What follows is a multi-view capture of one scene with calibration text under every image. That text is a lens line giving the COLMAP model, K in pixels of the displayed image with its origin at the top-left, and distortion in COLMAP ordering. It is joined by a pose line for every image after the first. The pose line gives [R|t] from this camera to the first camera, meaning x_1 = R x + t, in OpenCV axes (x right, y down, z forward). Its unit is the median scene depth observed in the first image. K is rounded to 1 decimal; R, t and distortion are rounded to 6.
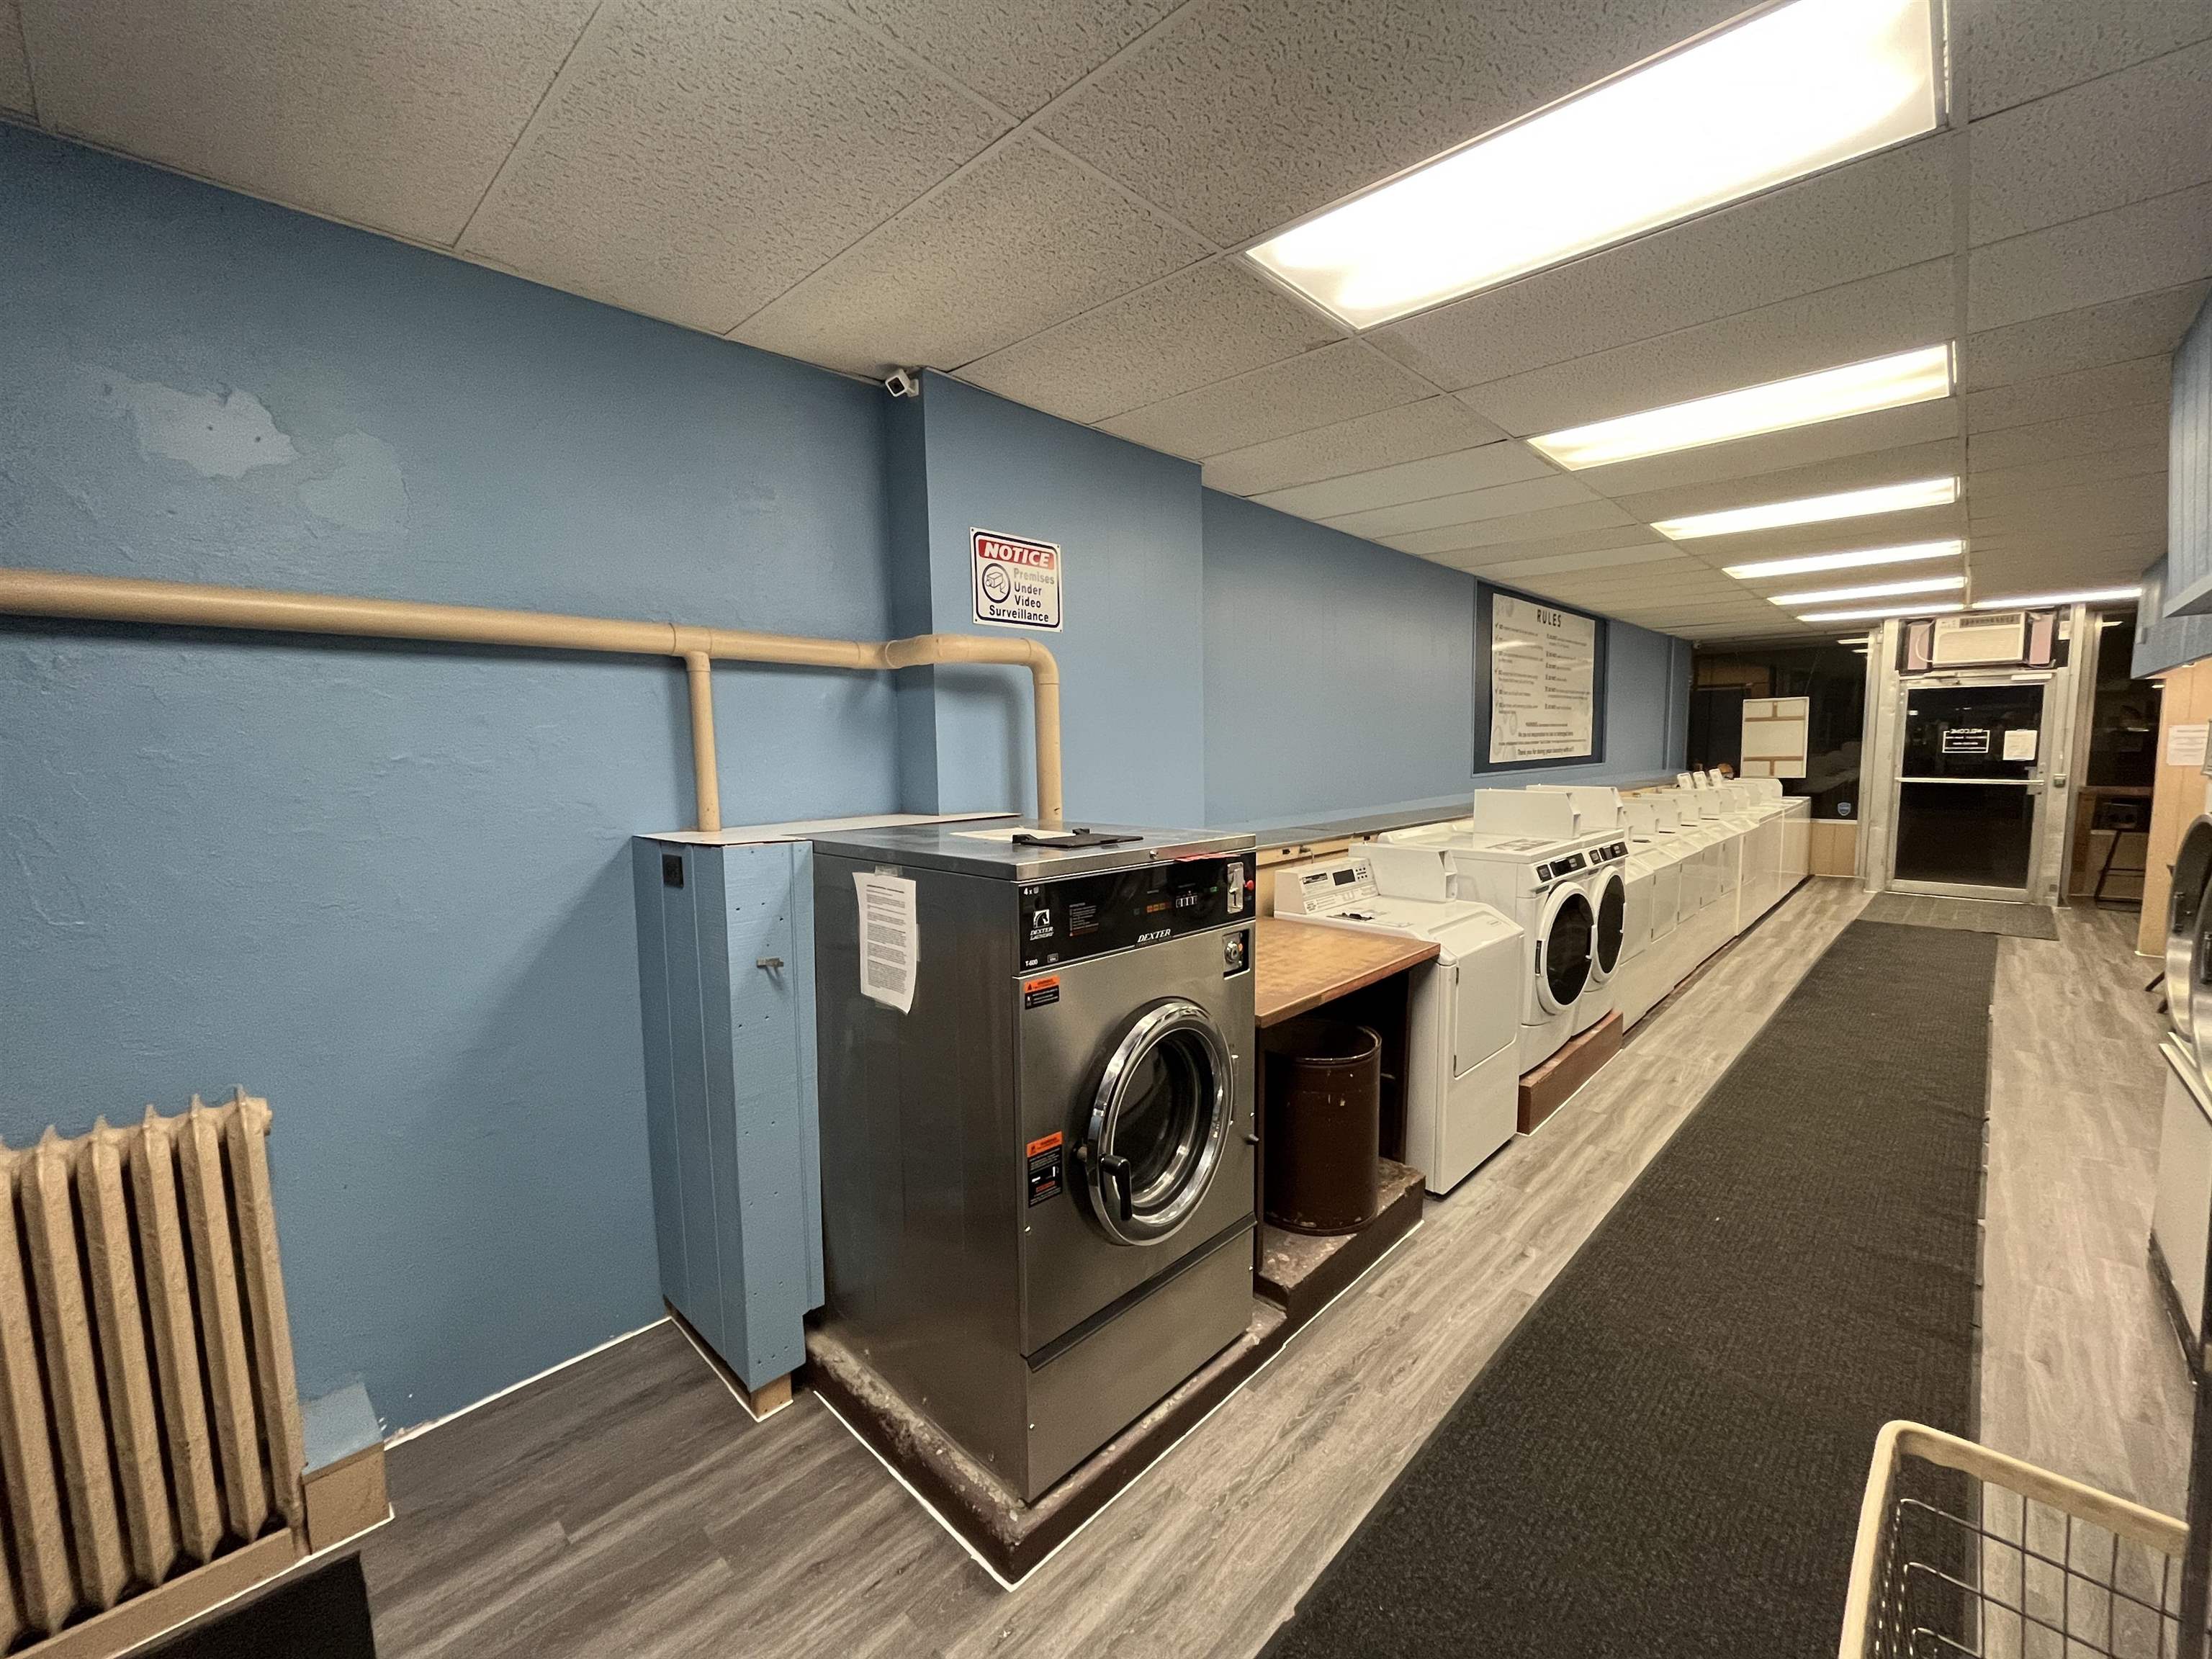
lens RADIAL K [[898.9, 0, 1098.8], [0, 898.9, 834.6], [0, 0, 1]] dist [-0.002690, -0.000330]
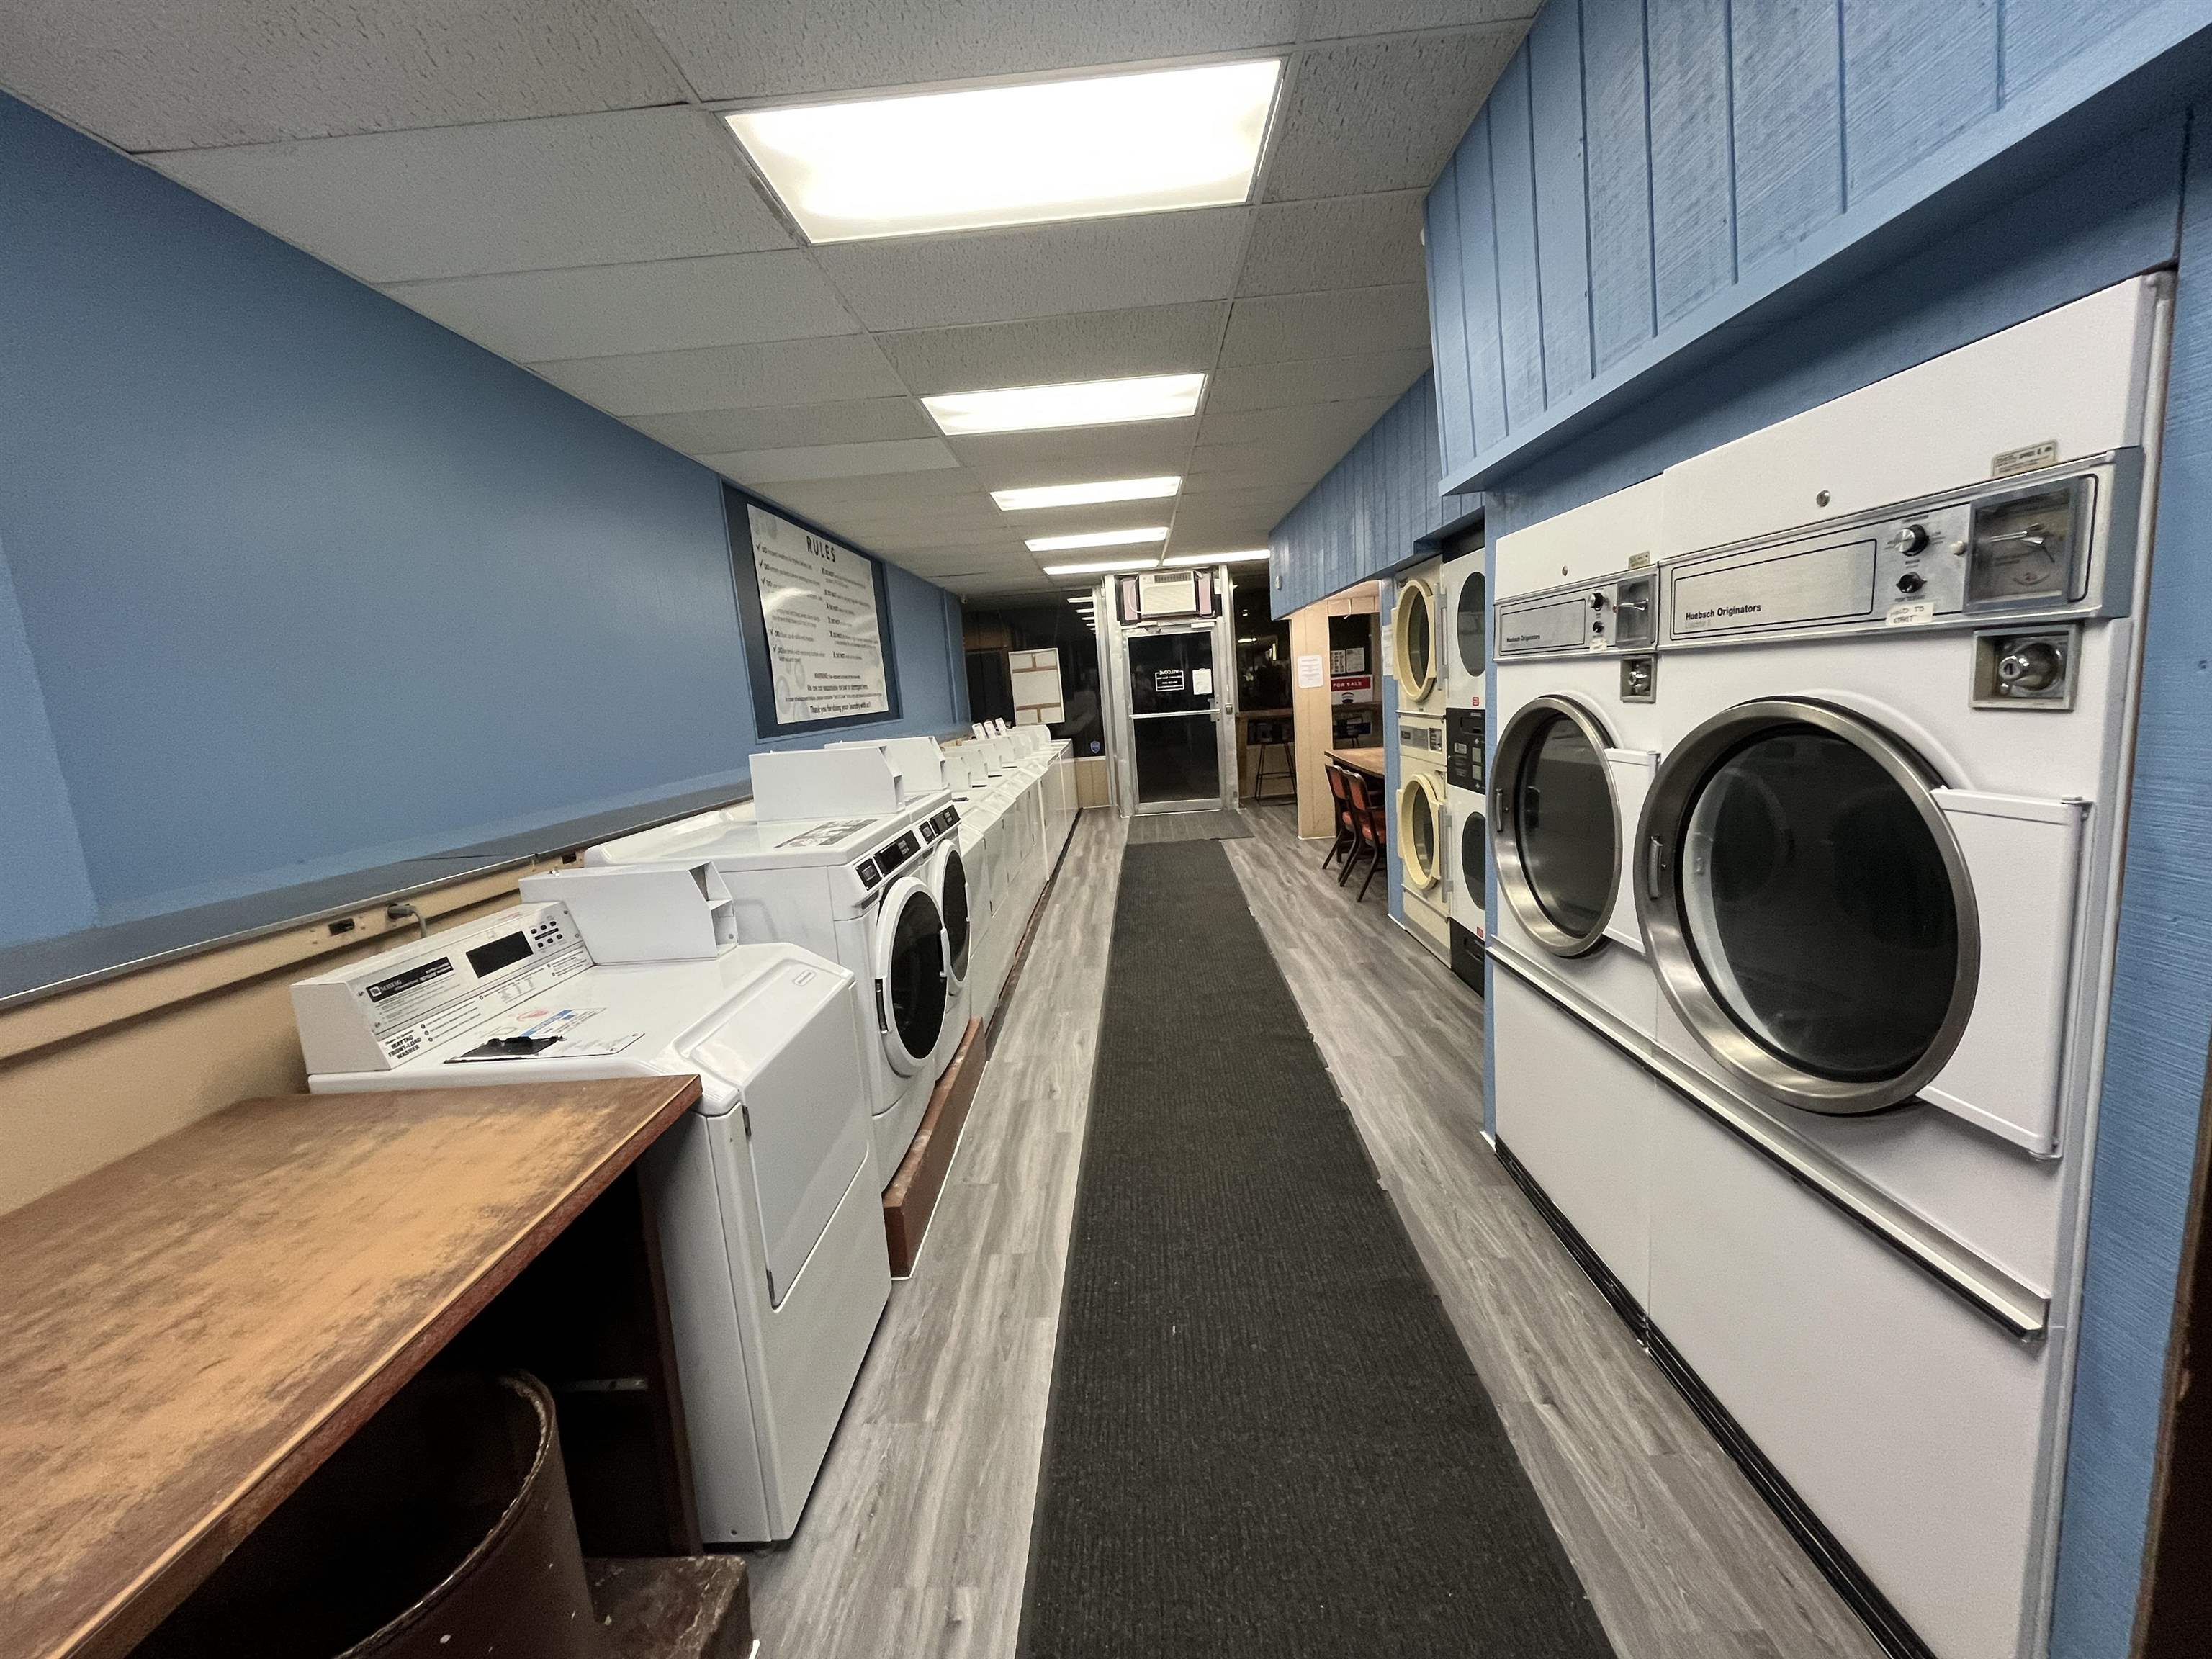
lens RADIAL K [[898.9, 0, 1098.8], [0, 898.9, 834.6], [0, 0, 1]] dist [-0.002690, -0.000330]
pose [[0.738679, -0.149717, 0.657220, 0.133331], [0.133742, 0.988190, 0.074794, -0.006642], [-0.660656, 0.032650, 0.749979, 0.273202]]
